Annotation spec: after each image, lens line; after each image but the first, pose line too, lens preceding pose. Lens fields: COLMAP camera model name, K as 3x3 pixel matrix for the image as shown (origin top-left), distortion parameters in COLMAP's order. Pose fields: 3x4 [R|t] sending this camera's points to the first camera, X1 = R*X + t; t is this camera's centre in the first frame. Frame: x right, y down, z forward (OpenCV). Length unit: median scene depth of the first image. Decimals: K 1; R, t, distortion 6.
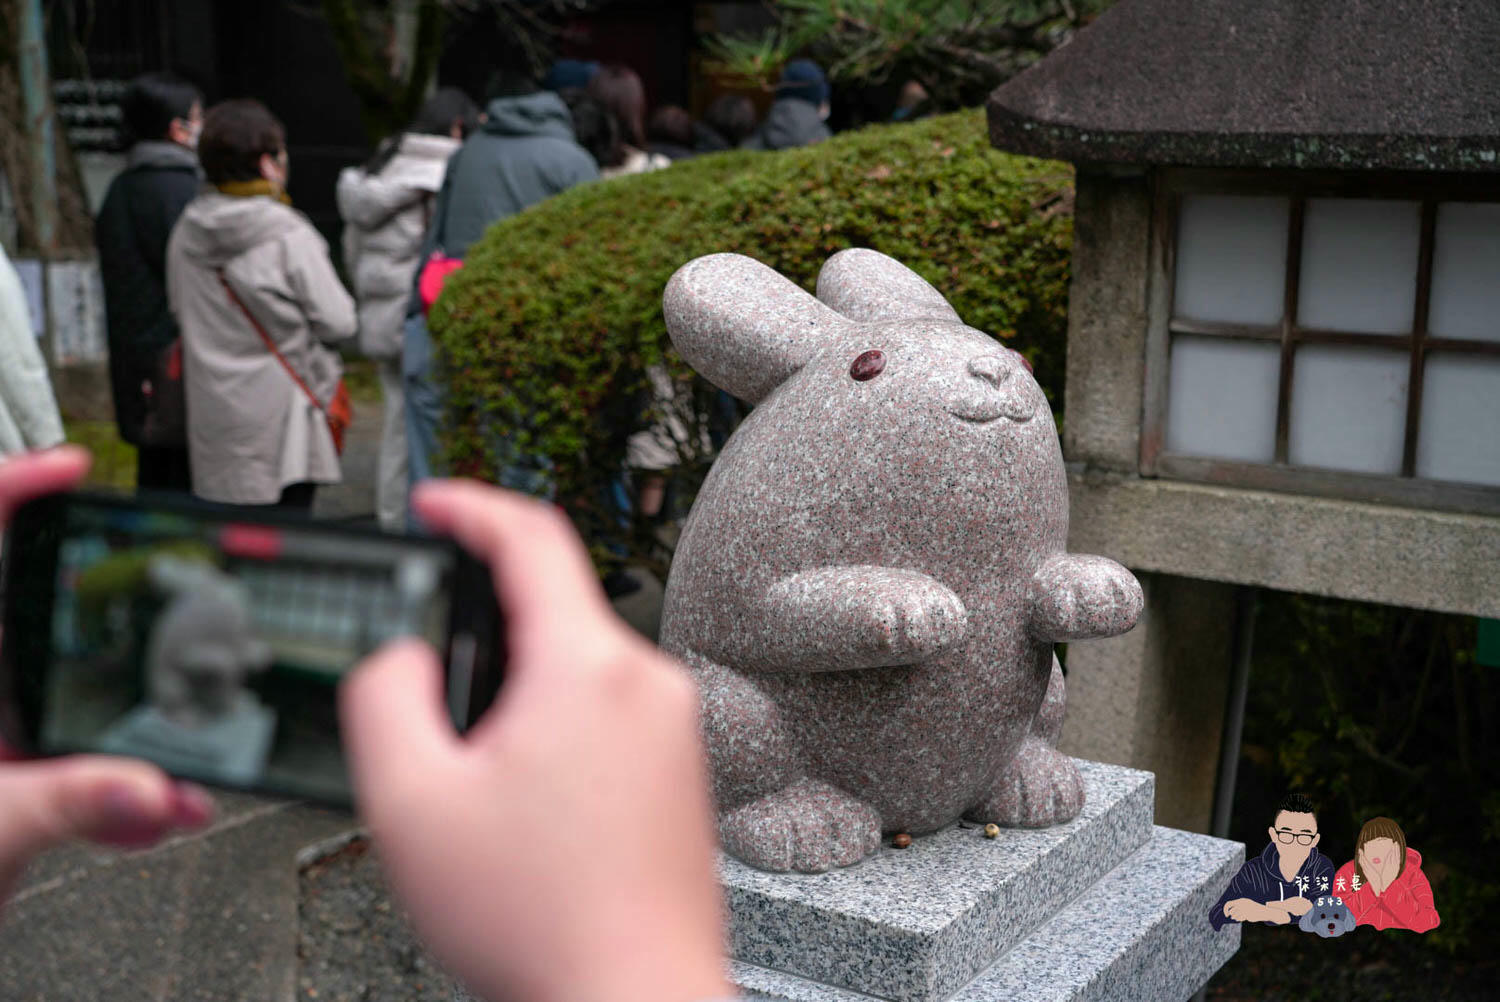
lens RADIAL K [[2073.6, 0, 750.0], [0, 2073.6, 501.0], [0, 0, 1]] dist [0.048824, 0.037217]
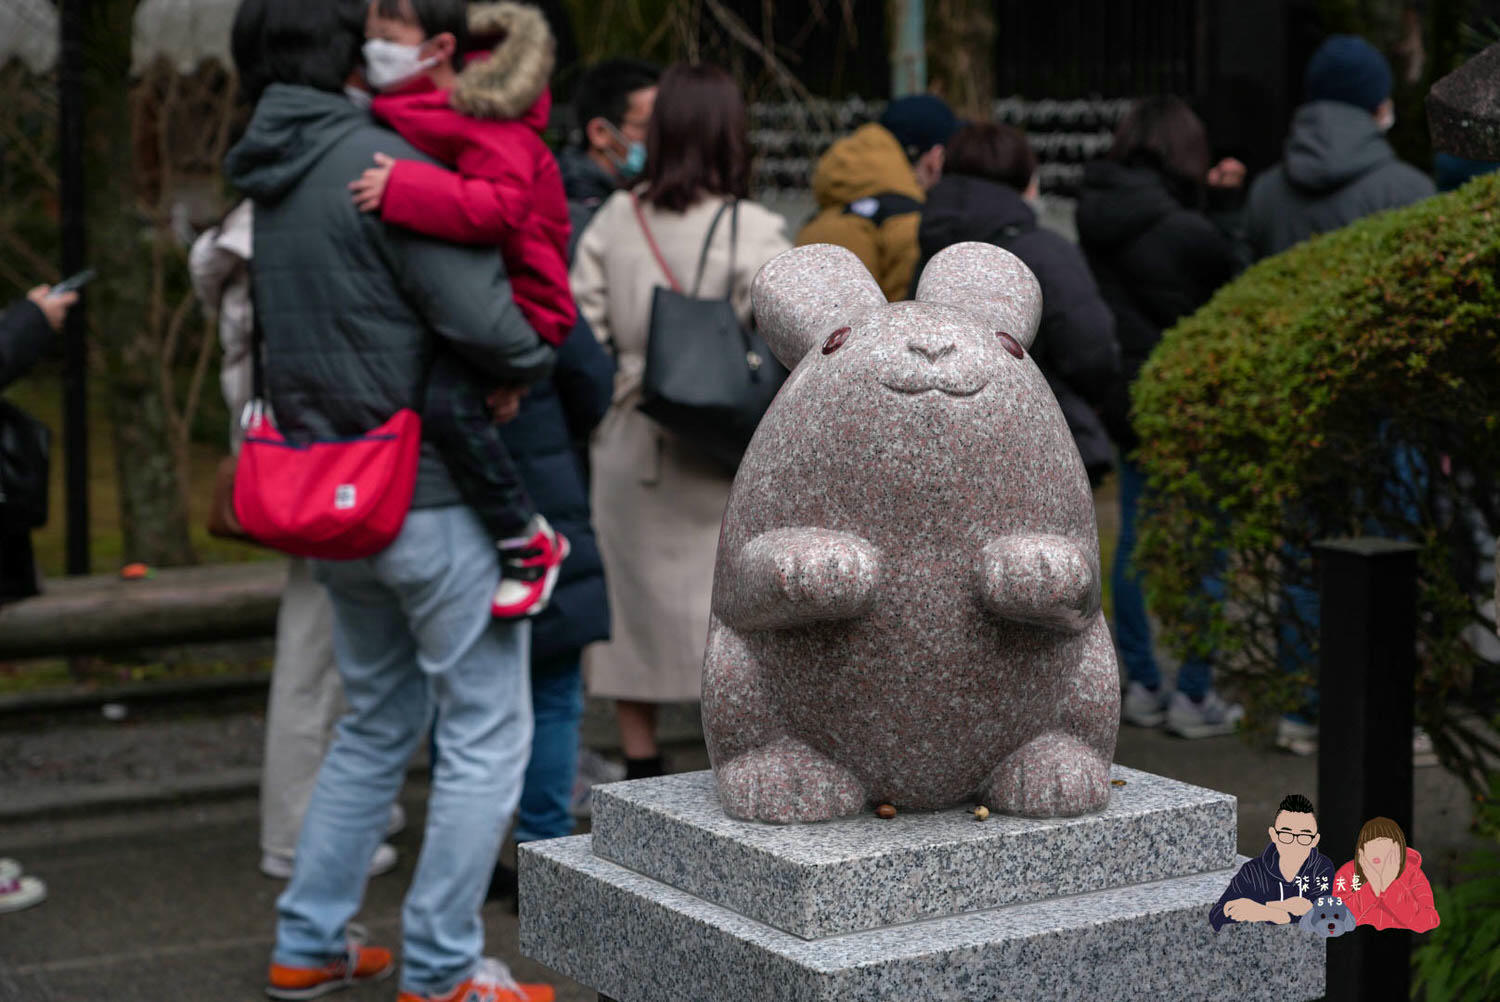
lens RADIAL K [[3111.1, 0, 706.1], [0, 3111.1, 498.5], [0, 0, 1]] dist [0.026246, -0.031966]
pose [[0.899412, 0.039128, -0.435347, 0.685862], [-0.069329, 0.996148, -0.053700, 0.103740], [0.431569, 0.078480, 0.898660, -0.444173]]
